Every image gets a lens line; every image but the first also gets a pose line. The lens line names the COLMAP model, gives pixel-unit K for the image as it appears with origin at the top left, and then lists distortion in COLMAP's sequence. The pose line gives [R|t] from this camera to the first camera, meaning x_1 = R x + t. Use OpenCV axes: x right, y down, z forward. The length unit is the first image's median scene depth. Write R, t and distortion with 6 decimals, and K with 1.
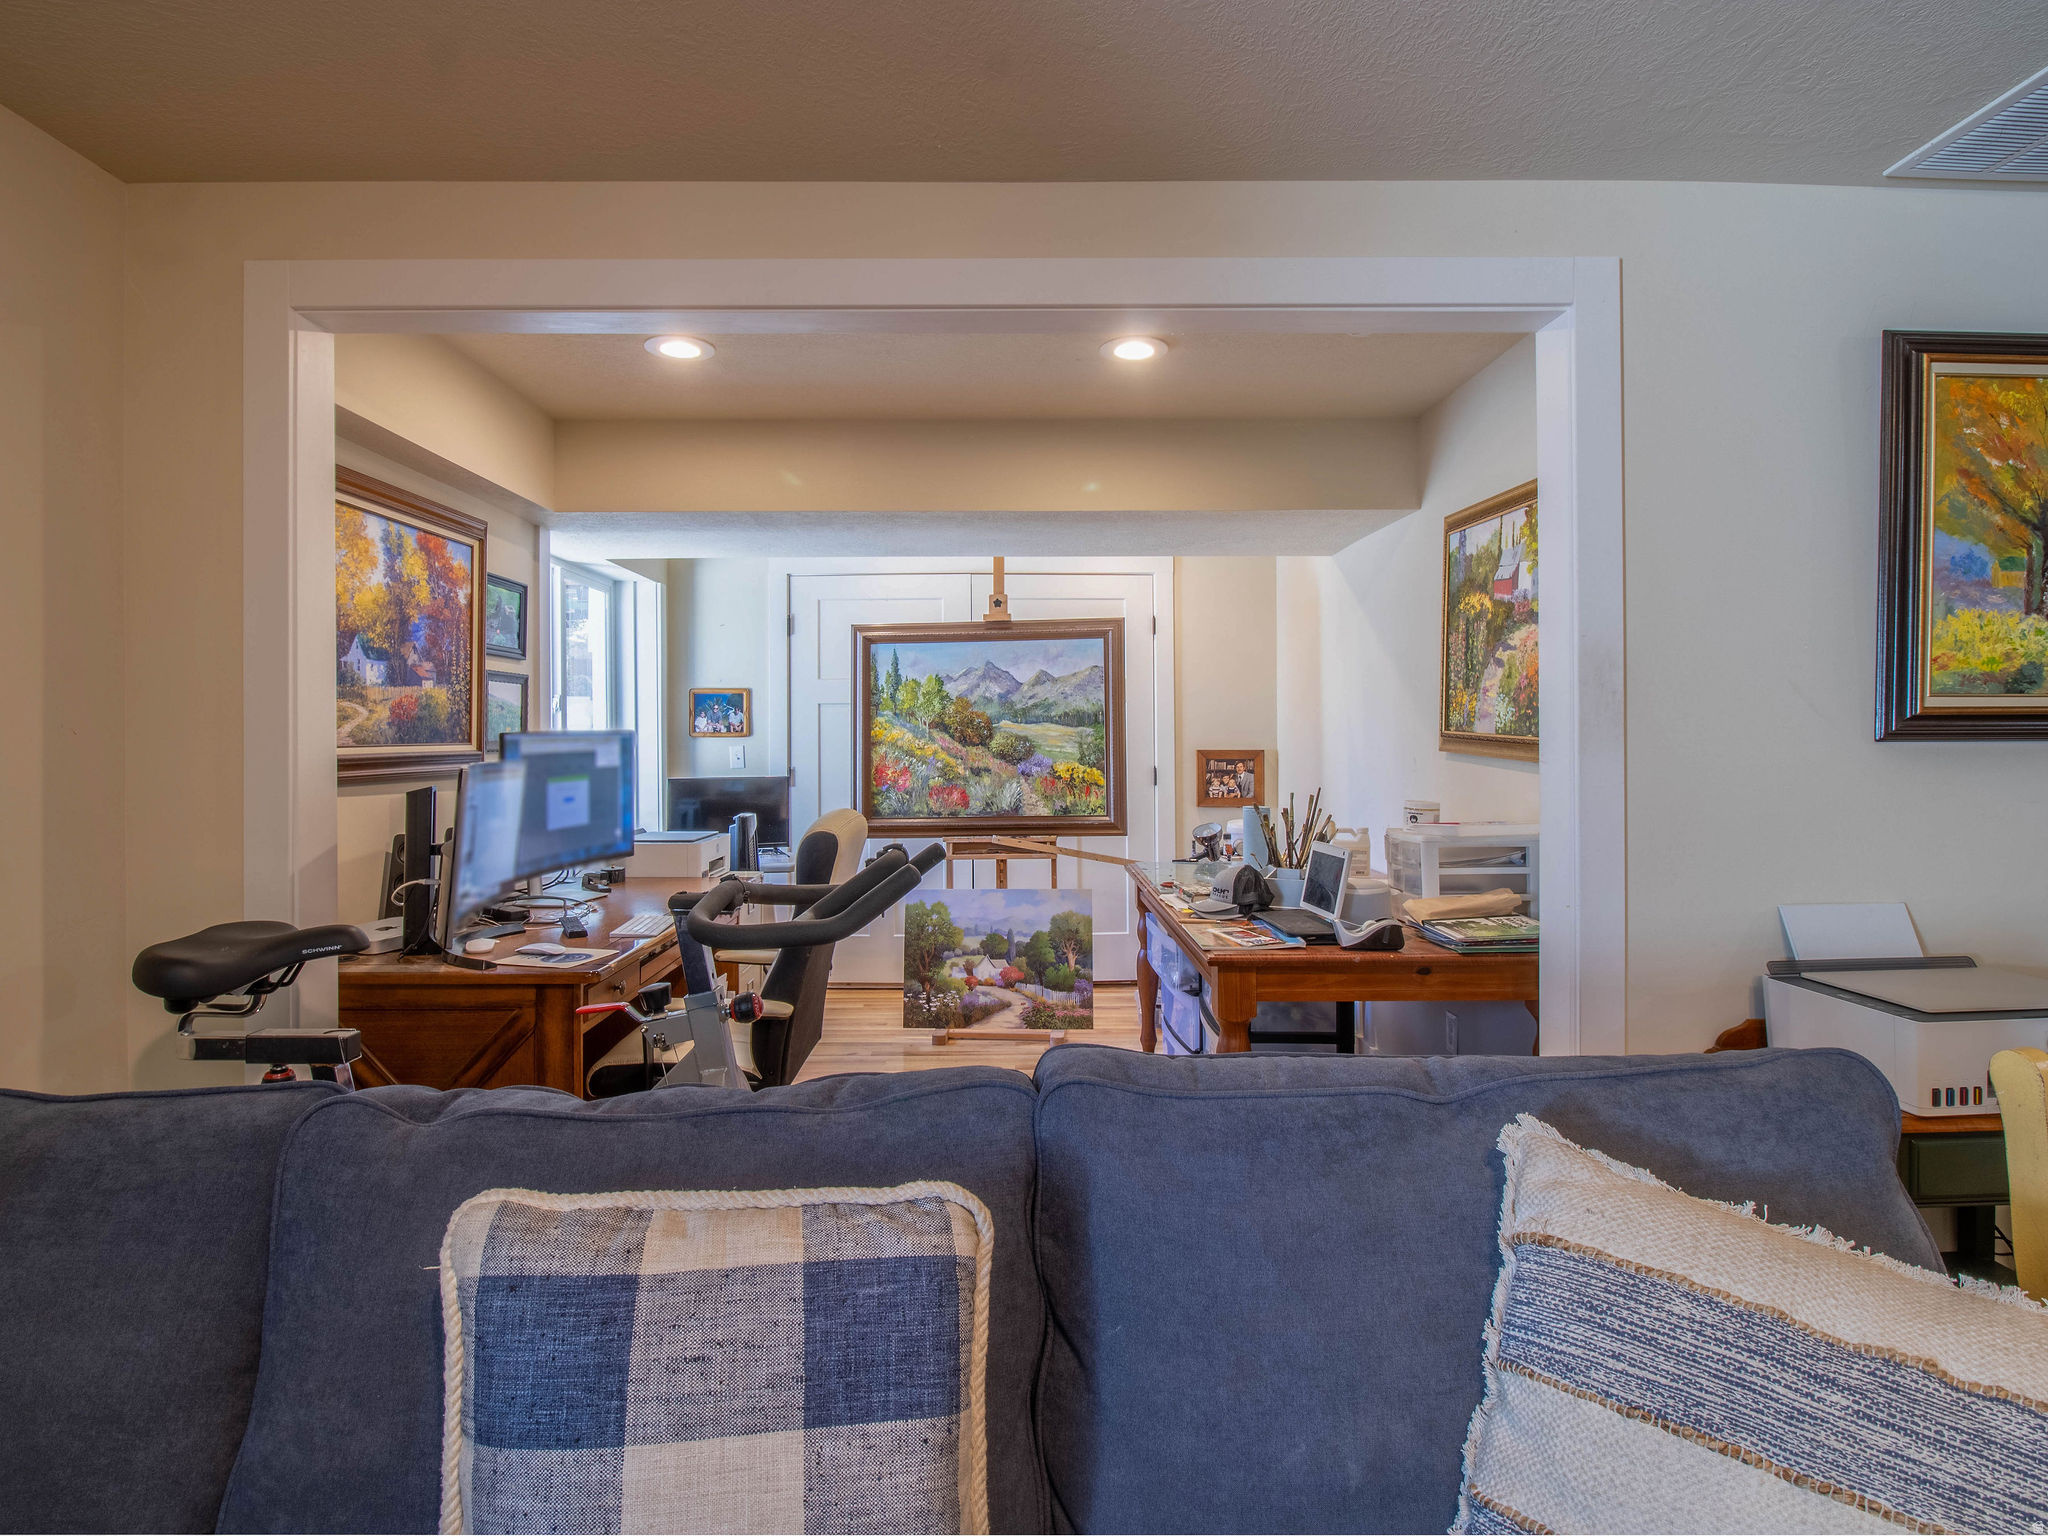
lens RADIAL K [[1058.3, 0, 1020.8], [0, 1058.3, 739.2], [0, 0, 1]] dist [0.003557, -0.015747]
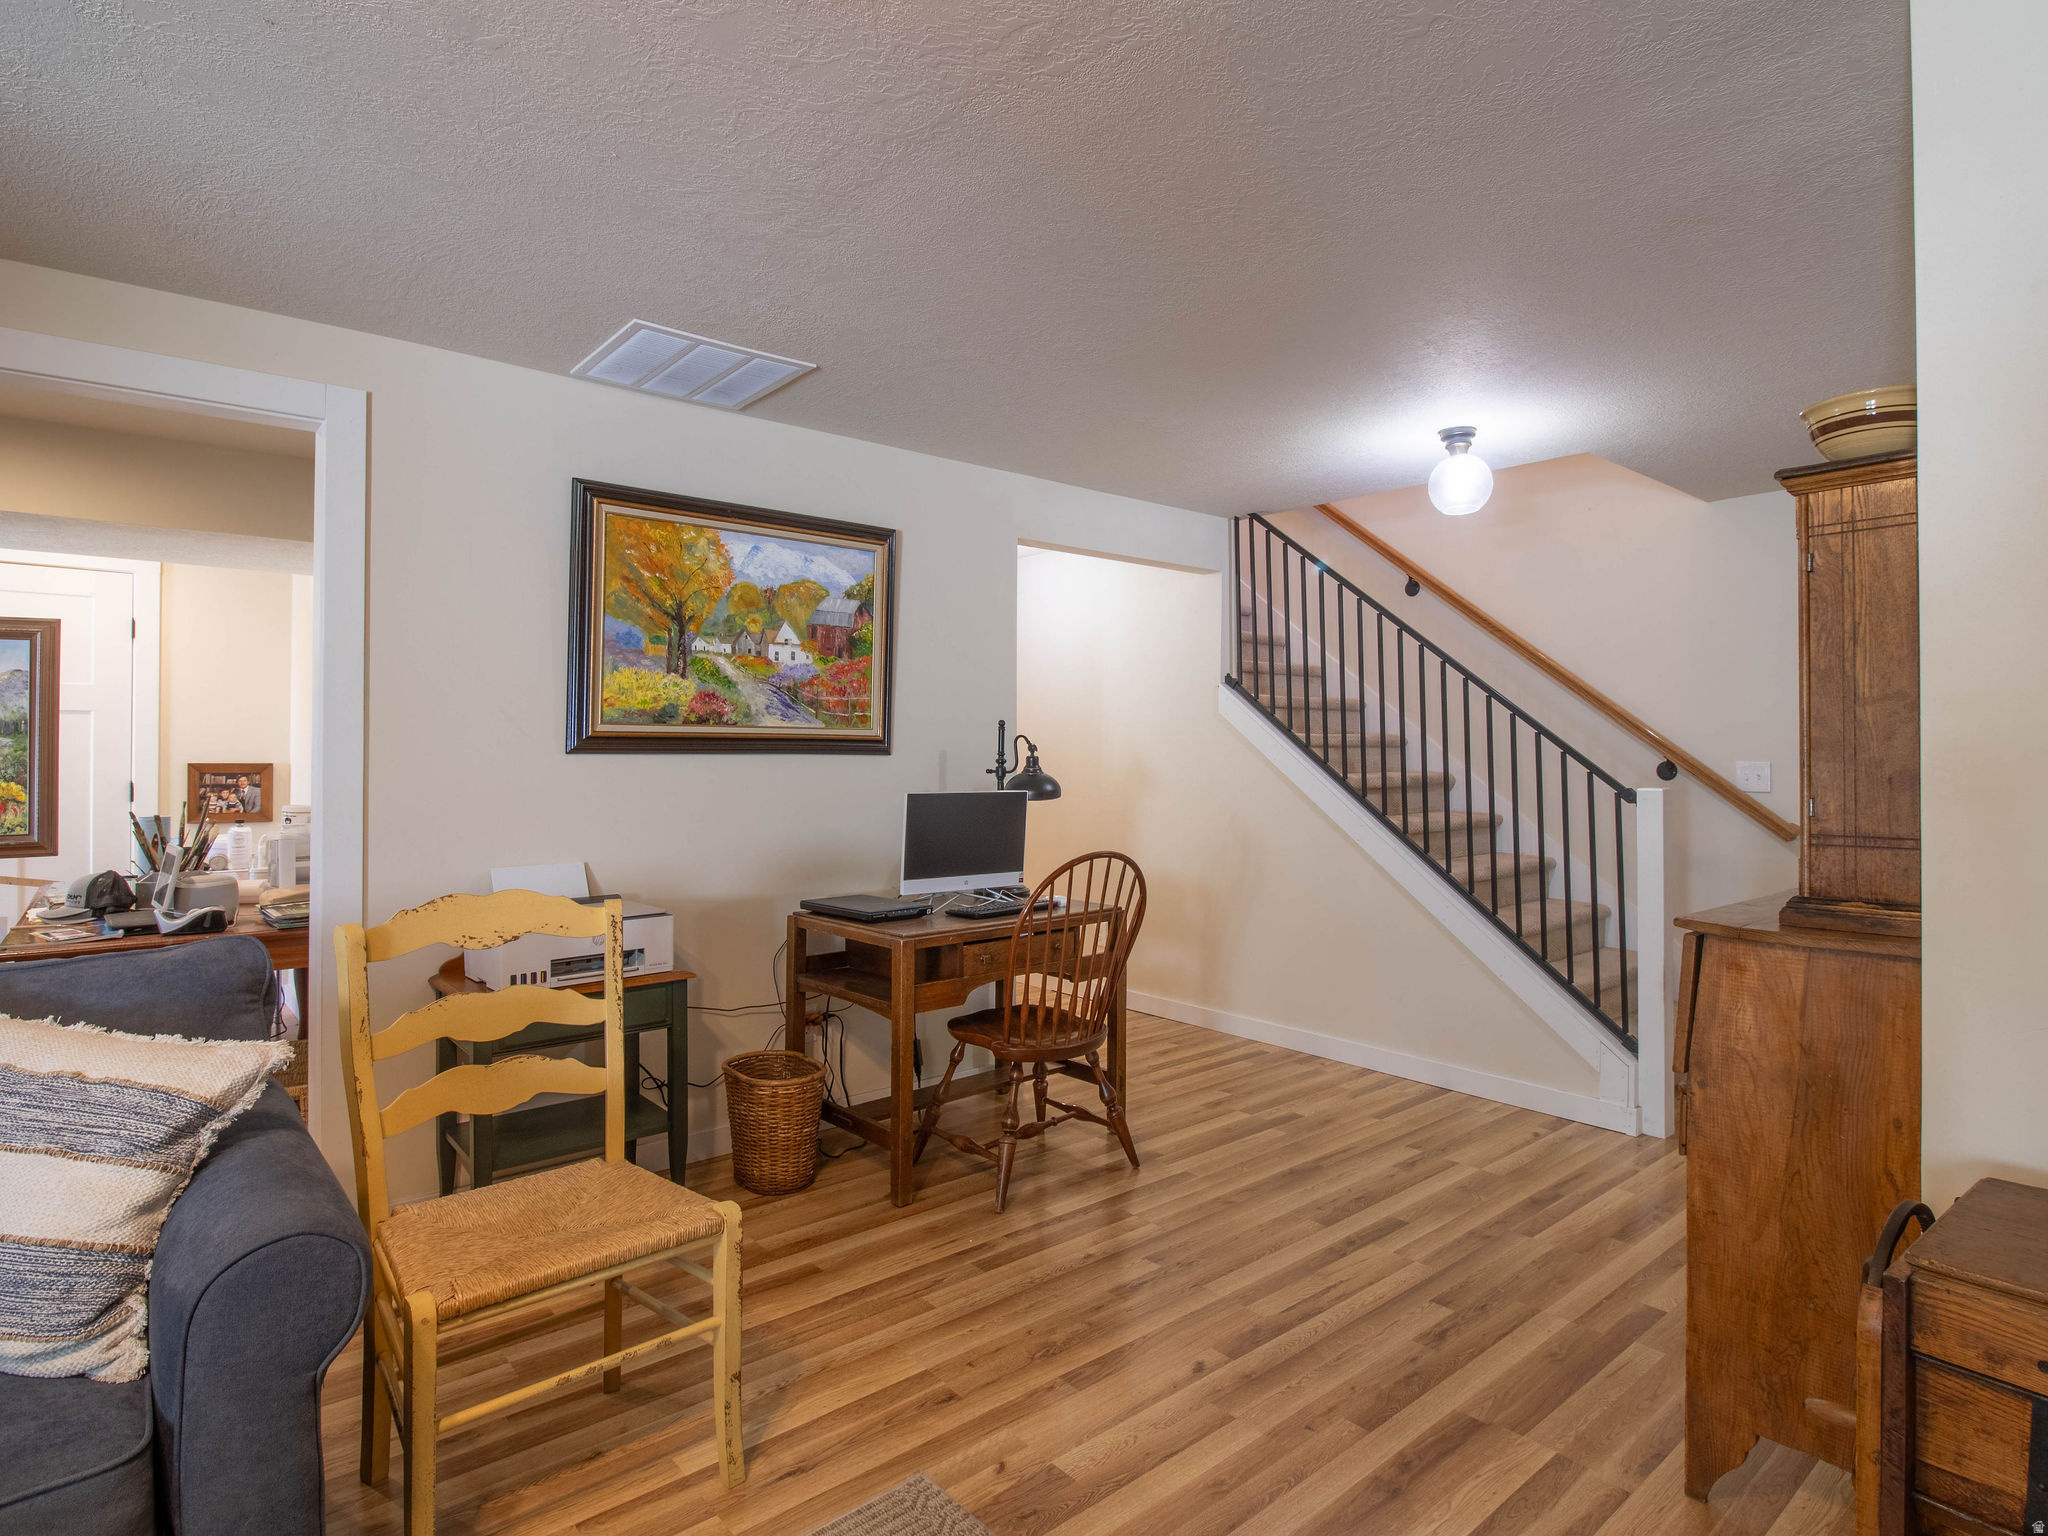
lens RADIAL K [[1058.3, 0, 1020.8], [0, 1058.3, 739.2], [0, 0, 1]] dist [0.003557, -0.015747]
pose [[0.766374, 0.016366, 0.642186, 0.349791], [-0.005039, 0.999798, -0.019467, 0.007873], [-0.642375, 0.011683, 0.766302, -0.551301]]
